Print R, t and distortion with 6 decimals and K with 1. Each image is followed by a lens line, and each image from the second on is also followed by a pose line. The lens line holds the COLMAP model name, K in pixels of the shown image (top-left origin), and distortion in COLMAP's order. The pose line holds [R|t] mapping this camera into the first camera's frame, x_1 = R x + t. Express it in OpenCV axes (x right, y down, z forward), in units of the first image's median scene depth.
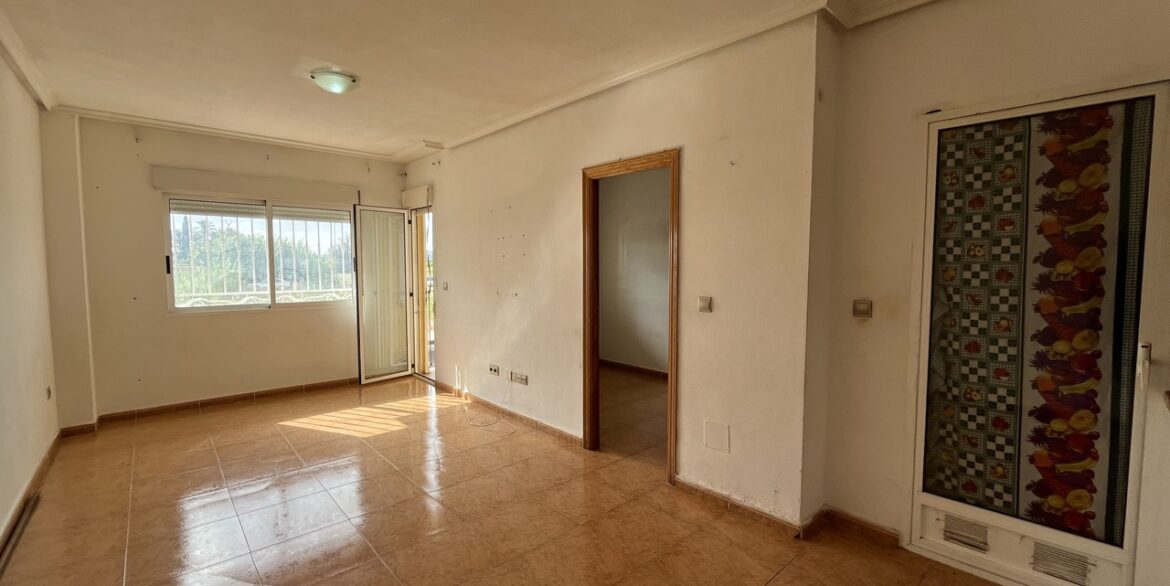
lens RADIAL K [[486.9, 0, 564.9], [0, 486.9, 295.3], [0, 0, 1]] dist [0.001213, 0.000169]
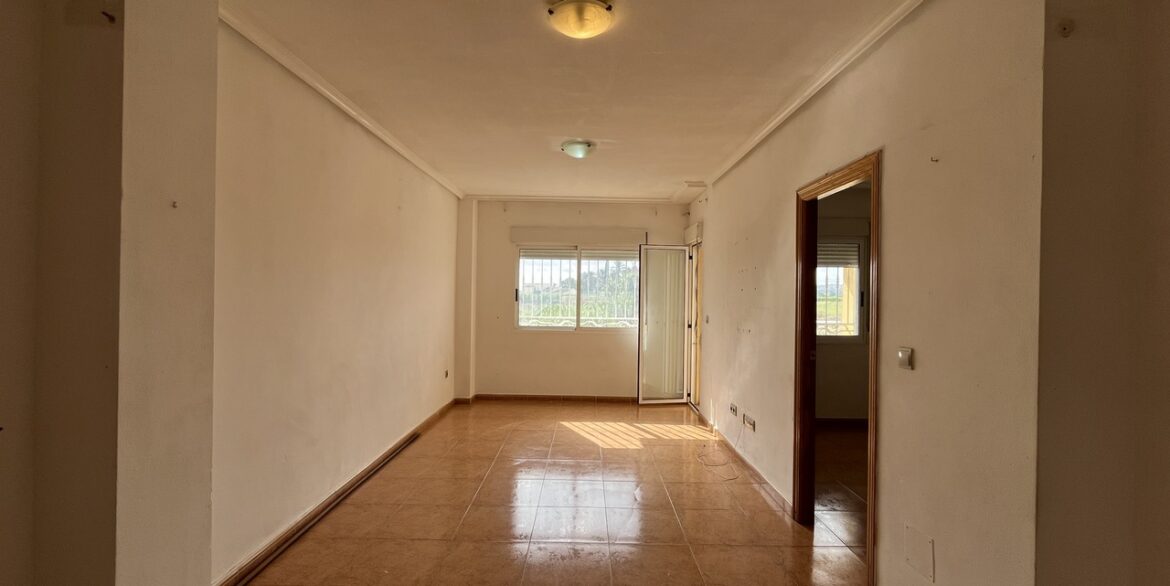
lens RADIAL K [[480.1, 0, 581.9], [0, 480.1, 292.9], [0, 0, 1]] dist [-0.003297, 0.000285]
pose [[0.737318, 0.008325, -0.675495, 0.271369], [-0.058472, 0.996958, -0.051537, -0.007912], [0.673011, 0.077497, 0.735561, 0.099254]]
